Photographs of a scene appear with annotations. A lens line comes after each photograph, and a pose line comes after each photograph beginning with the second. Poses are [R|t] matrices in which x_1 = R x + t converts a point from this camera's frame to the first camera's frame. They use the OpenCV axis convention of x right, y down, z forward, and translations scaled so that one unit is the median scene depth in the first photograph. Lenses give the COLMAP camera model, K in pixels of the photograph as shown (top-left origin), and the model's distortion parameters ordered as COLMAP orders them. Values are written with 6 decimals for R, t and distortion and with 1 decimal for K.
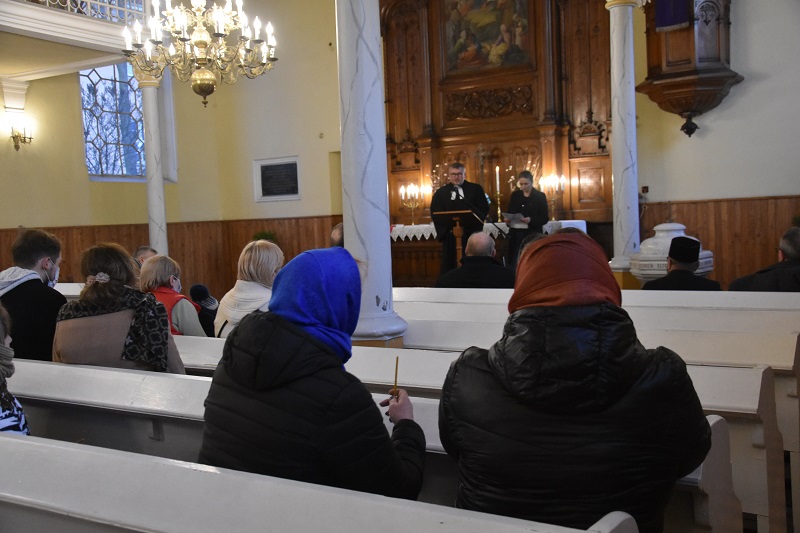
lens RADIAL K [[847.8, 0, 399.0], [0, 847.8, 265.8], [0, 0, 1]] dist [0.103029, 0.000000]
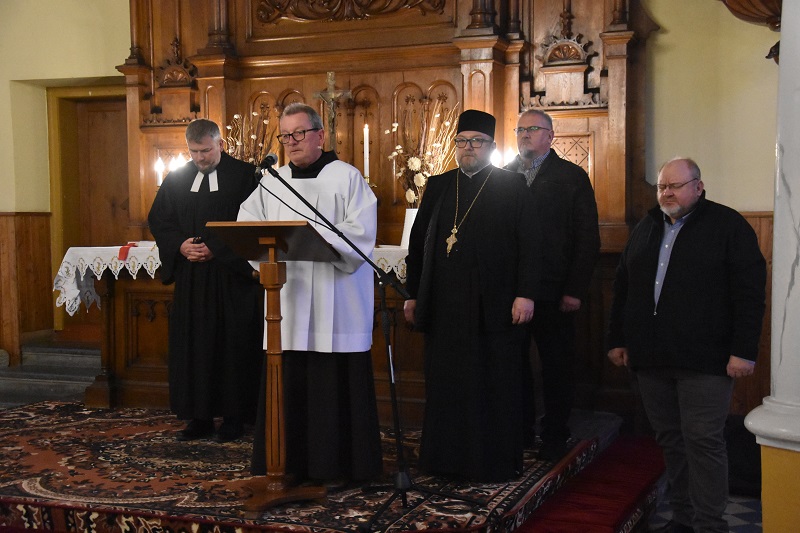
lens RADIAL K [[1162.7, 0, 399.5], [0, 1162.7, 268.4], [0, 0, 1]] dist [0.219179, 0.000000]
pose [[0.986043, 0.028561, 0.164023, 0.031102], [-0.026135, 0.999515, -0.016931, -0.027259], [-0.164427, 0.012408, 0.986311, 0.365039]]
